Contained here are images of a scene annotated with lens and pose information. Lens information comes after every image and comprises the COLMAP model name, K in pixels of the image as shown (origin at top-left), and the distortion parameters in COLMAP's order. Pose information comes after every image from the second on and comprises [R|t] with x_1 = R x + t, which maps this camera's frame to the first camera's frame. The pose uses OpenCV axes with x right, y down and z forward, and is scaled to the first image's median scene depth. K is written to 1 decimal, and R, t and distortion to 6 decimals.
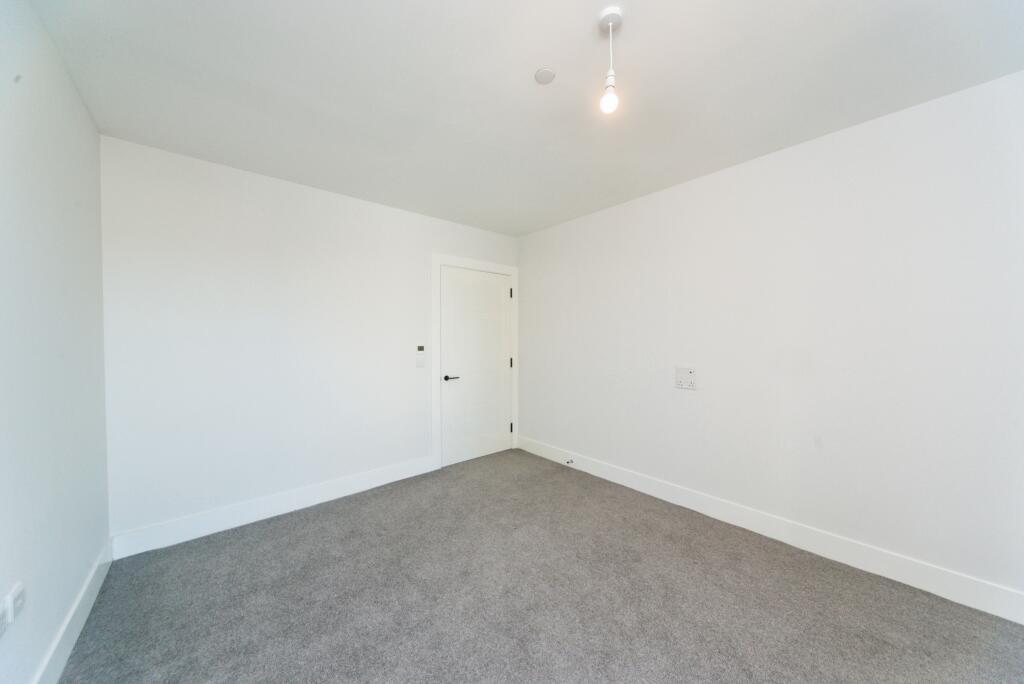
lens RADIAL K [[350.2, 0, 510.6], [0, 350.2, 343.1], [0, 0, 1]] dist [-0.001037, -0.000422]
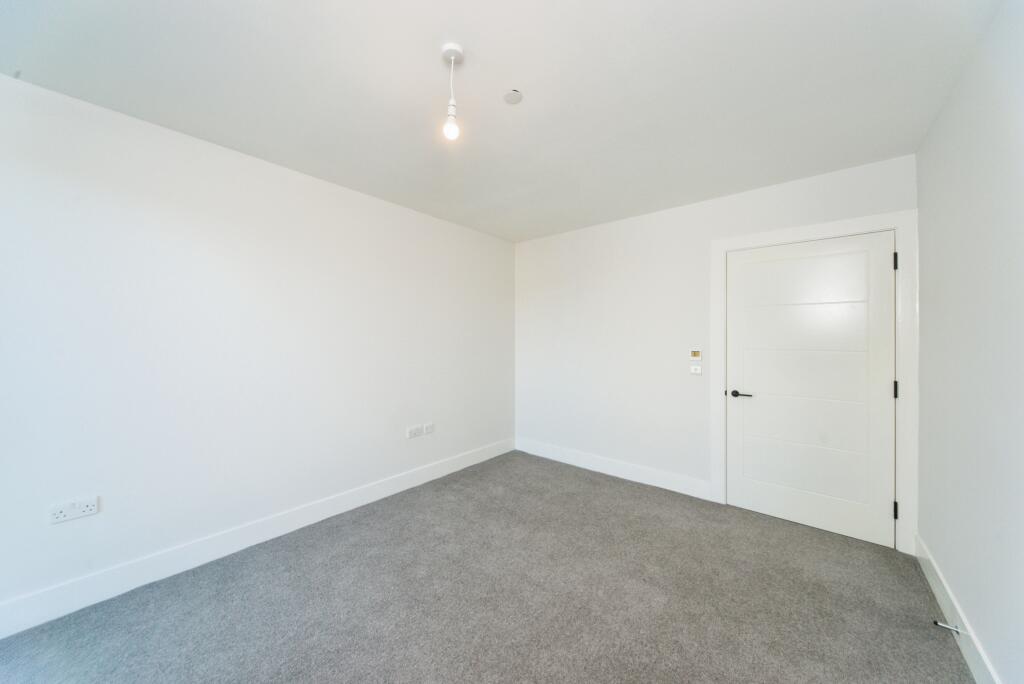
lens RADIAL K [[350.2, 0, 506.5], [0, 350.2, 338.0], [0, 0, 1]] dist [-0.001037, -0.000422]
pose [[0.160546, 0.008549, -0.986991, 0.537268], [-0.020179, 0.999782, 0.005377, -0.019541], [0.986822, 0.019053, 0.160683, 0.386137]]
